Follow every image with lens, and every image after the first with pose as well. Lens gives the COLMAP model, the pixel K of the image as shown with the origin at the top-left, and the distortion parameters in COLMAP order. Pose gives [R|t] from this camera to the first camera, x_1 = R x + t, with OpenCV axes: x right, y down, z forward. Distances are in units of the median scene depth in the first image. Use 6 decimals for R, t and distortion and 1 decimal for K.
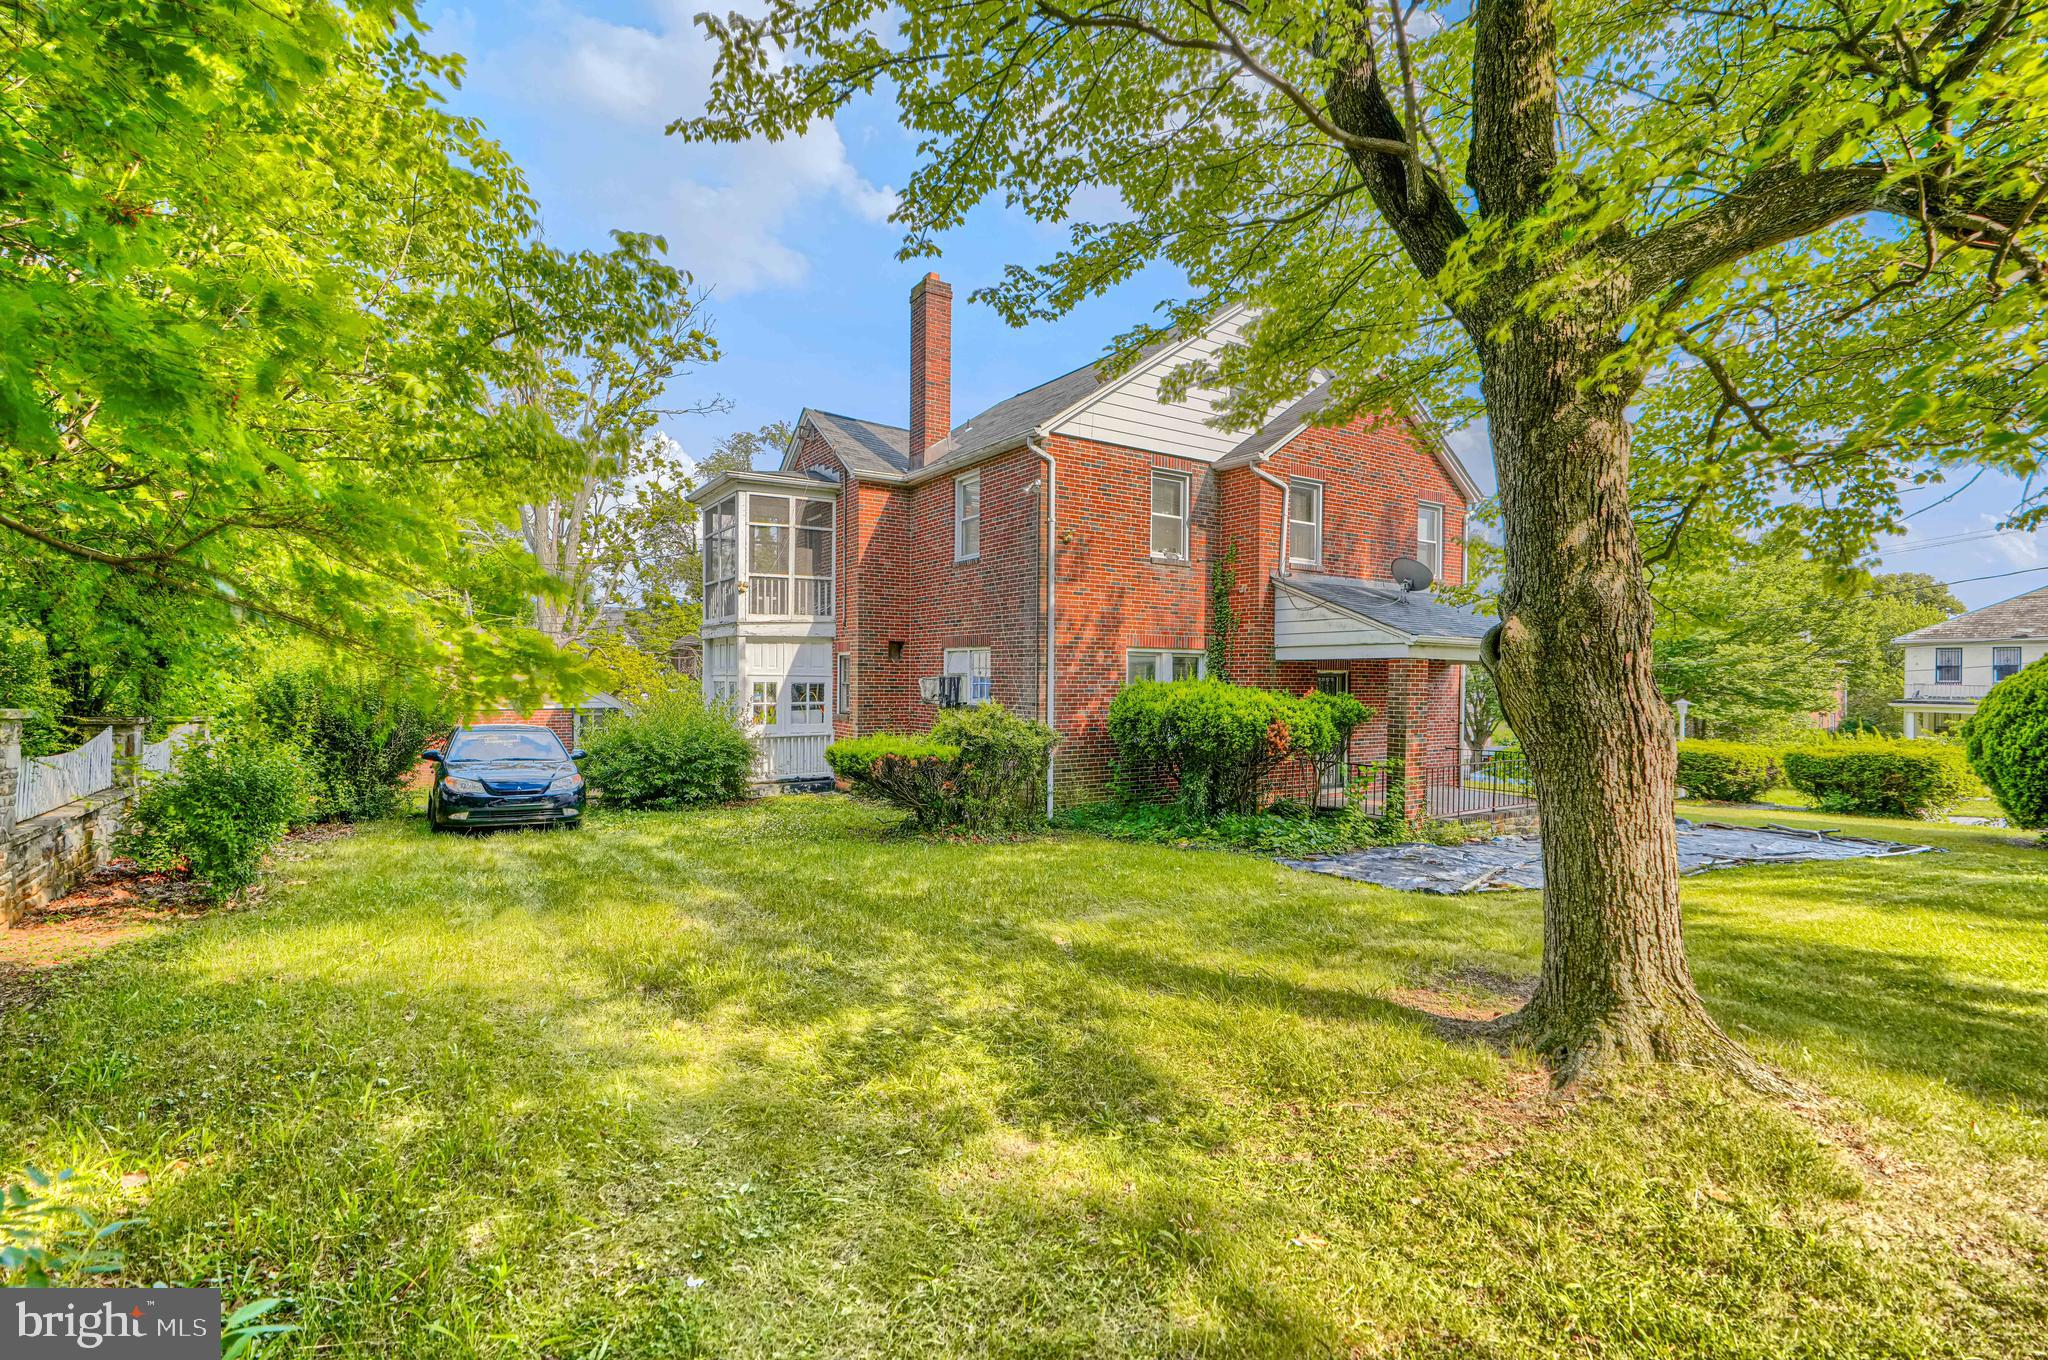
lens RADIAL K [[925.8, 0, 1031.9], [0, 925.8, 676.7], [0, 0, 1]] dist [0.004229, 0.000286]
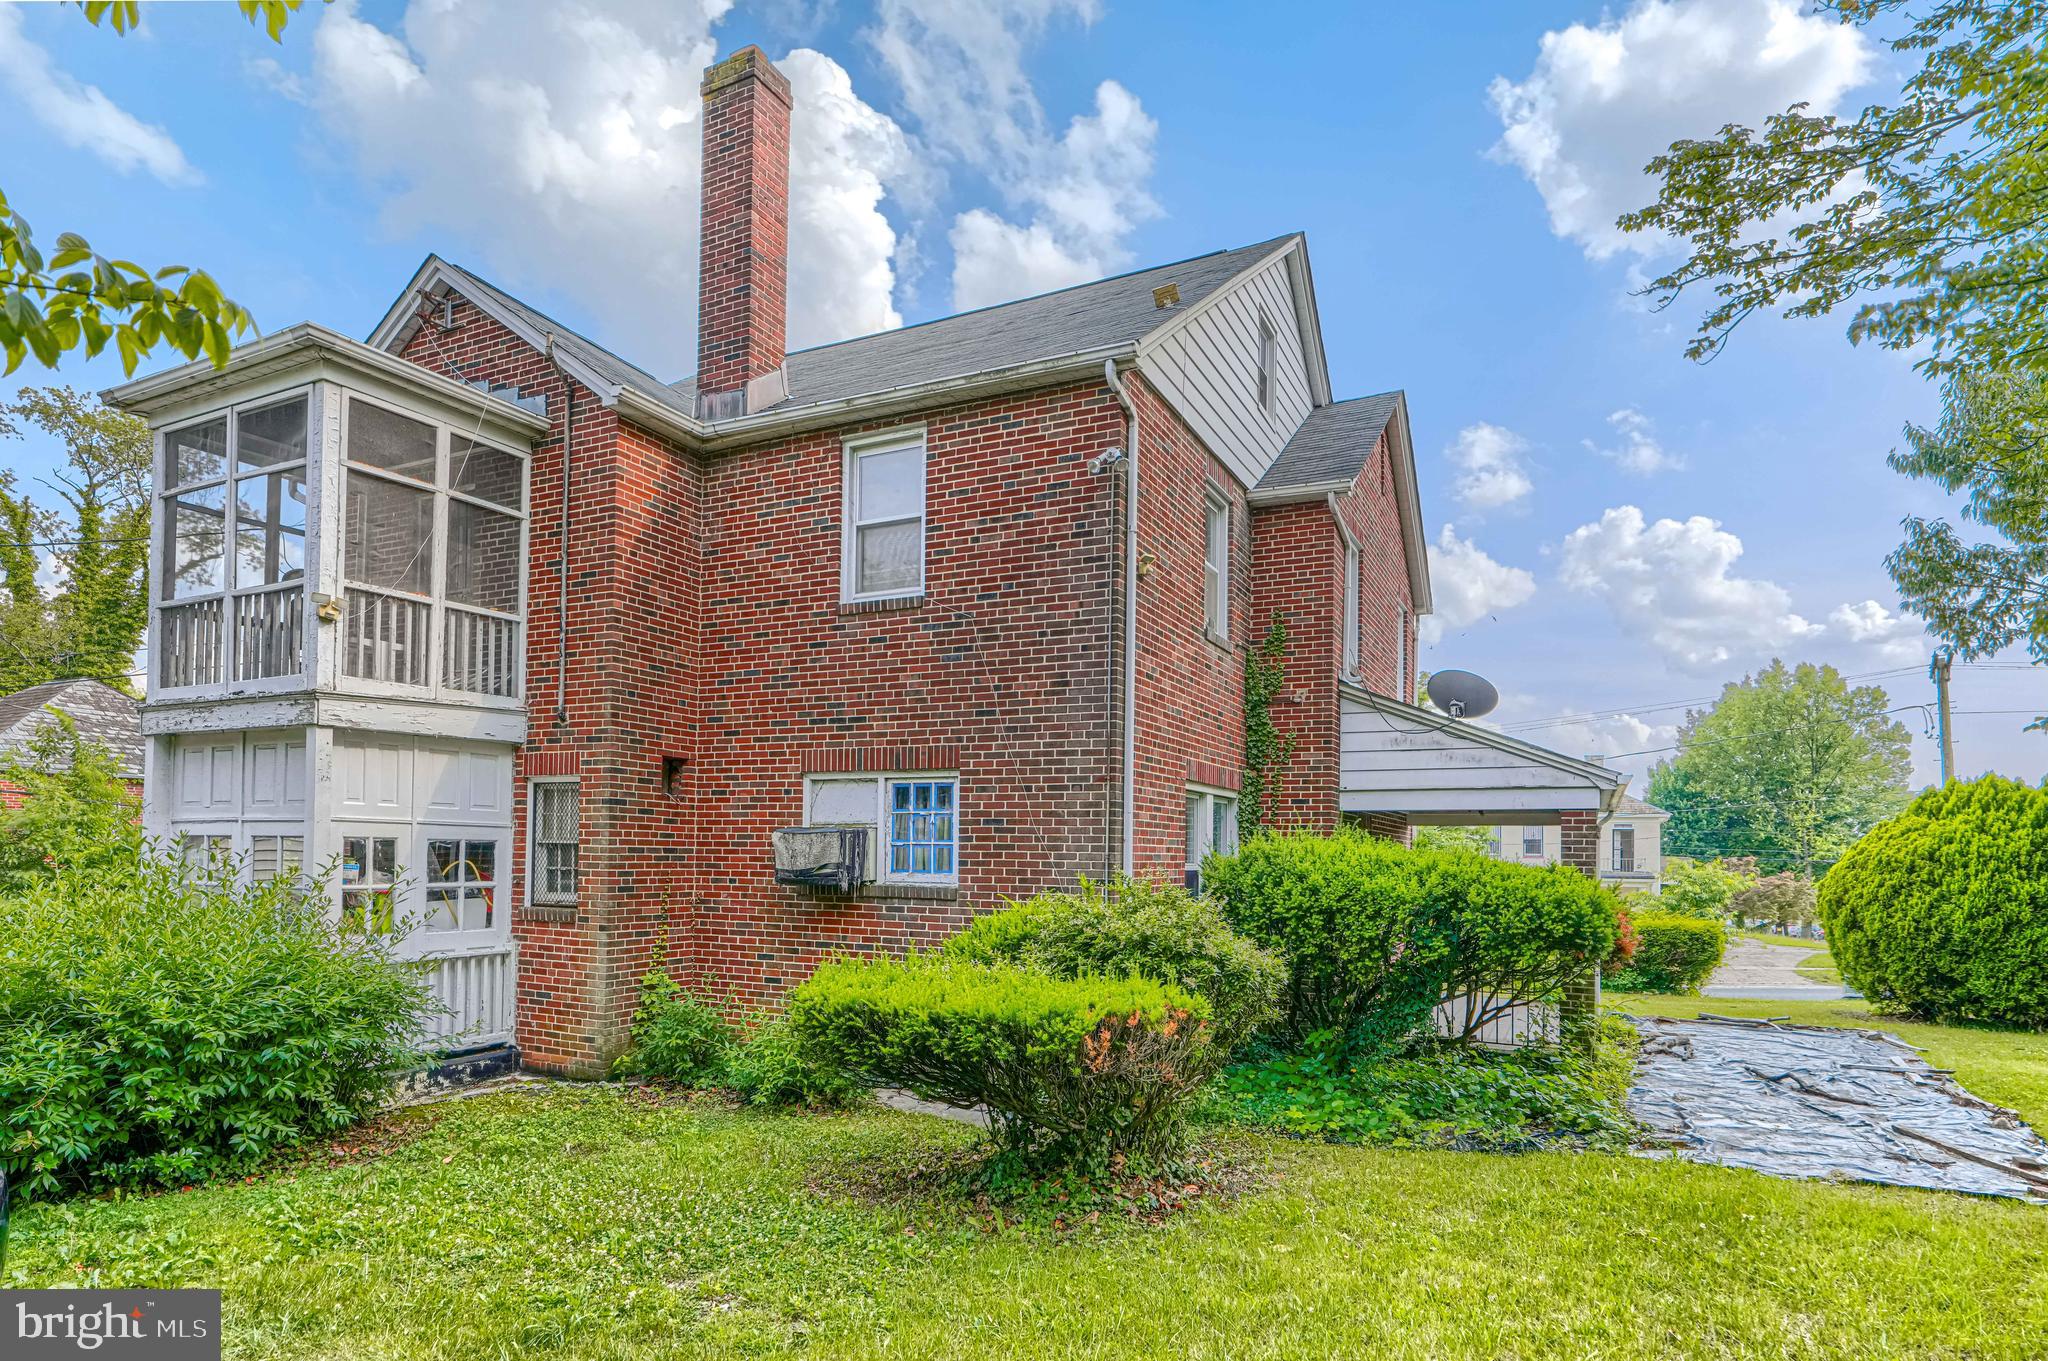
lens RADIAL K [[1121.6, 0, 1023.4], [0, 1121.6, 821.7], [0, 0, 1]] dist [0.000061, -0.000094]
pose [[0.872070, 0.018548, 0.489029, -0.281888], [-0.007990, 0.999688, -0.023669, 0.008855], [-0.489315, 0.016734, 0.871946, 0.398306]]
